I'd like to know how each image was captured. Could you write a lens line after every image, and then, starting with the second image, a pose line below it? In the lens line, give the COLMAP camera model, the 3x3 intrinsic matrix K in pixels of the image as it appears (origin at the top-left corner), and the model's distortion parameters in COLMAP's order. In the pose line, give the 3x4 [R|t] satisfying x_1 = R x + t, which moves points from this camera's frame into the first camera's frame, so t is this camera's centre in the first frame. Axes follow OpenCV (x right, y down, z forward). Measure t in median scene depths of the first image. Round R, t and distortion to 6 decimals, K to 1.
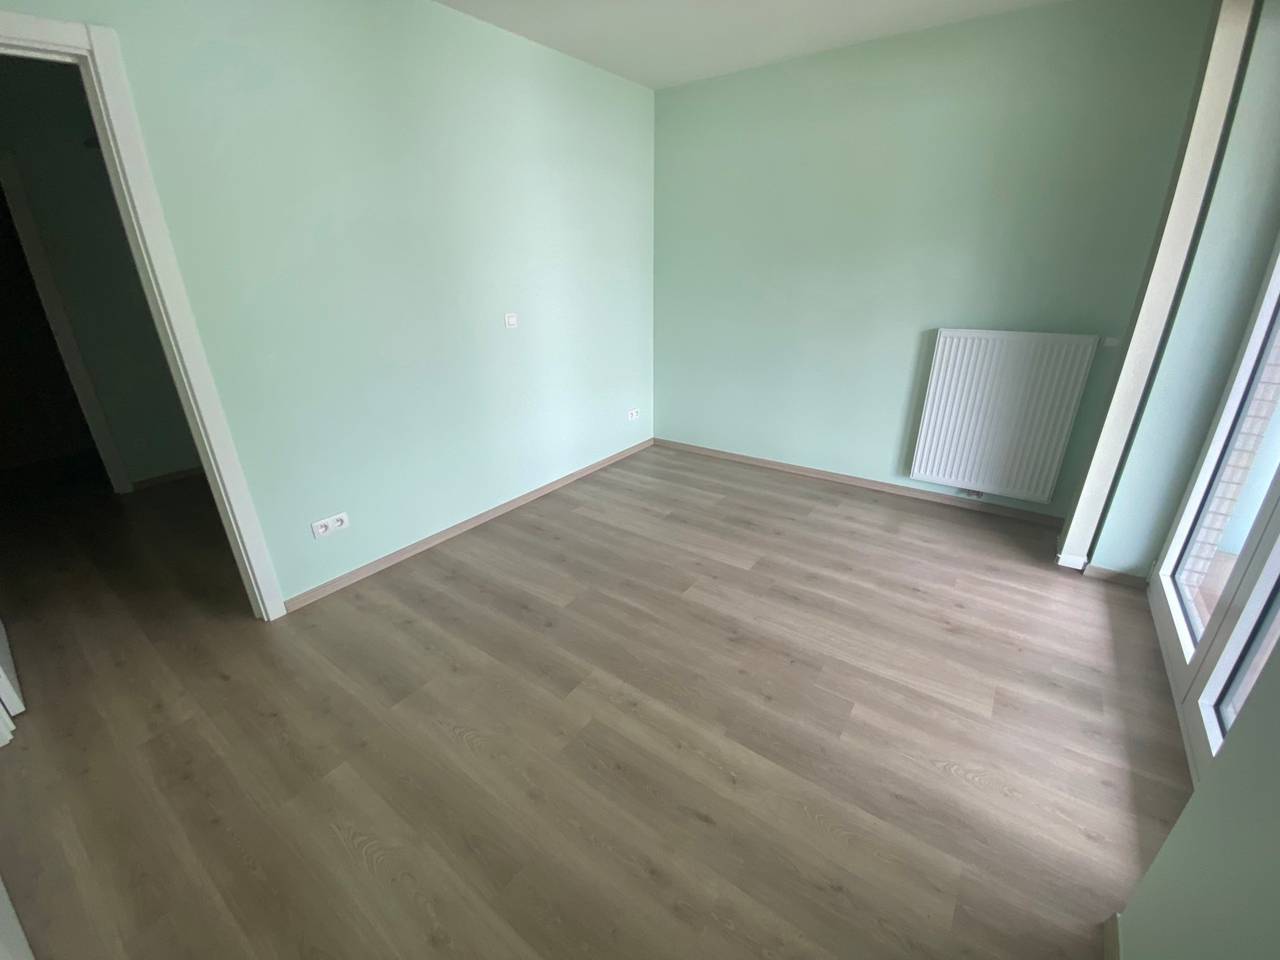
lens RADIAL K [[524.6, 0, 635.7], [0, 524.6, 482.3], [0, 0, 1]] dist [0.032453, -0.025354]
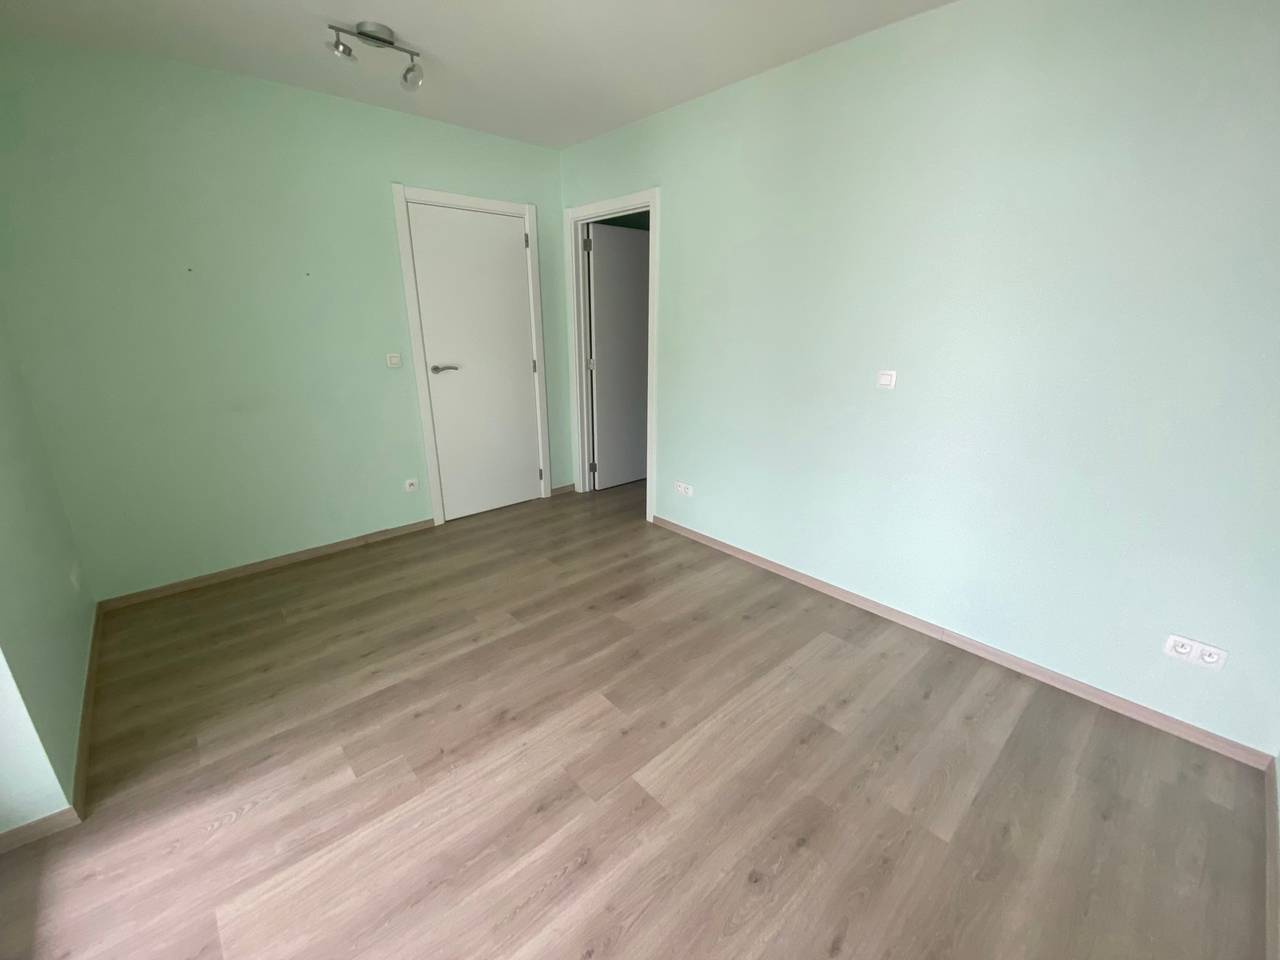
lens RADIAL K [[514.9, 0, 622.1], [0, 514.9, 485.3], [0, 0, 1]] dist [0.037331, -0.022891]
pose [[-0.215027, 0.324605, -0.921084, 0.690690], [-0.366494, 0.847395, 0.384193, -0.375411], [0.905232, 0.420183, -0.063247, 0.882782]]
